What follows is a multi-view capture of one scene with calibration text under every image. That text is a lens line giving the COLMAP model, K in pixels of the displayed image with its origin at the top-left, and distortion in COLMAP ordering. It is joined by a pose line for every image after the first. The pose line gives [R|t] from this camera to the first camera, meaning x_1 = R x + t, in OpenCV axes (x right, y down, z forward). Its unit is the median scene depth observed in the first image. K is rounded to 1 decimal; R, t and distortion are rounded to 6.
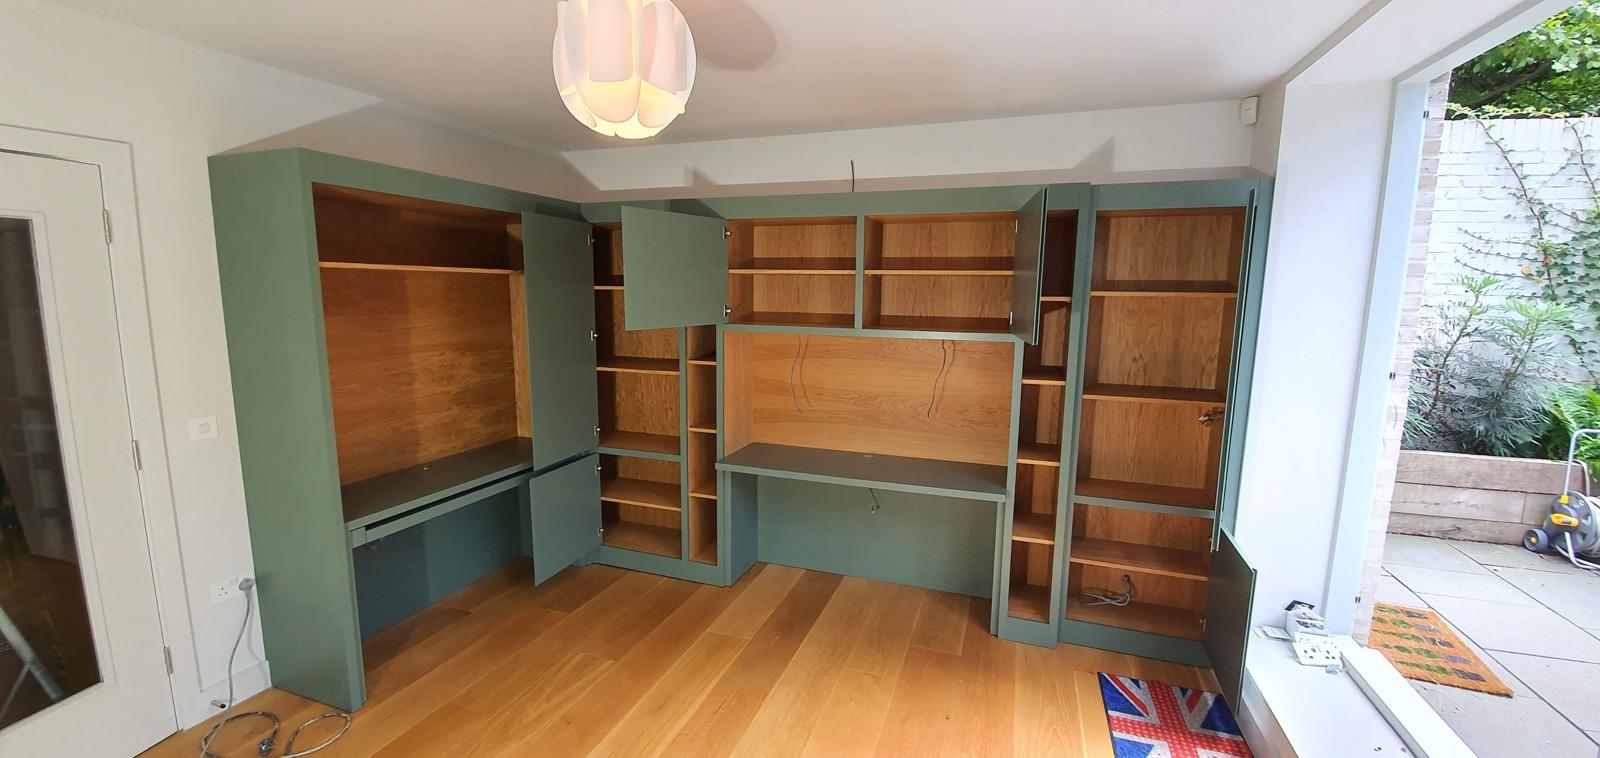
lens RADIAL K [[636.2, 0, 794.7], [0, 636.2, 381.9], [0, 0, 1]] dist [0.002093, -0.007843]
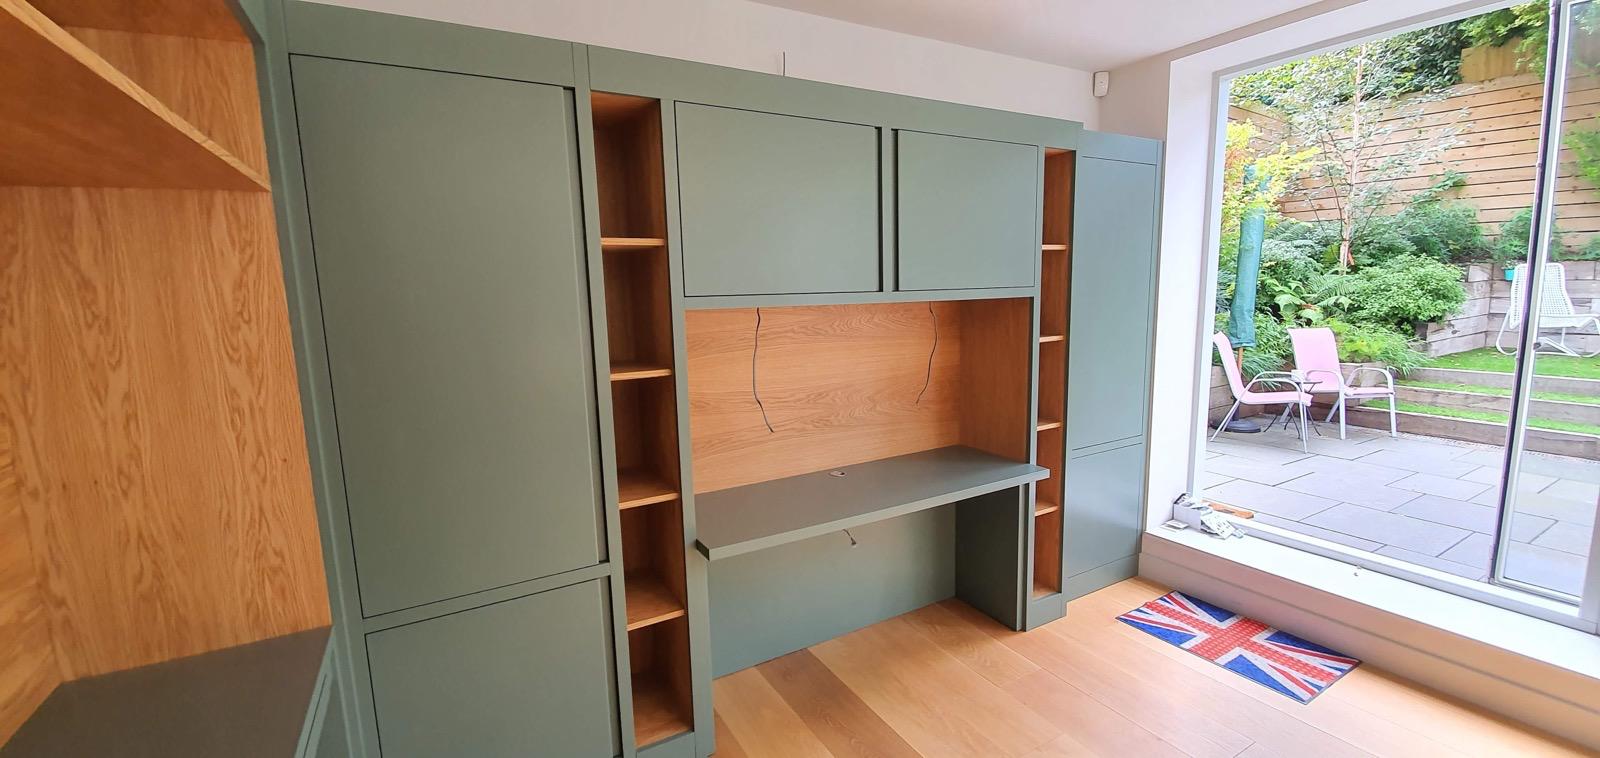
lens RADIAL K [[636.2, 0, 794.7], [0, 636.2, 381.9], [0, 0, 1]] dist [0.002093, -0.007843]
pose [[0.657939, -0.138233, 0.740275, -0.552803], [0.140863, 0.988249, 0.059341, -0.046044], [-0.739779, 0.065235, 0.669680, 0.674333]]
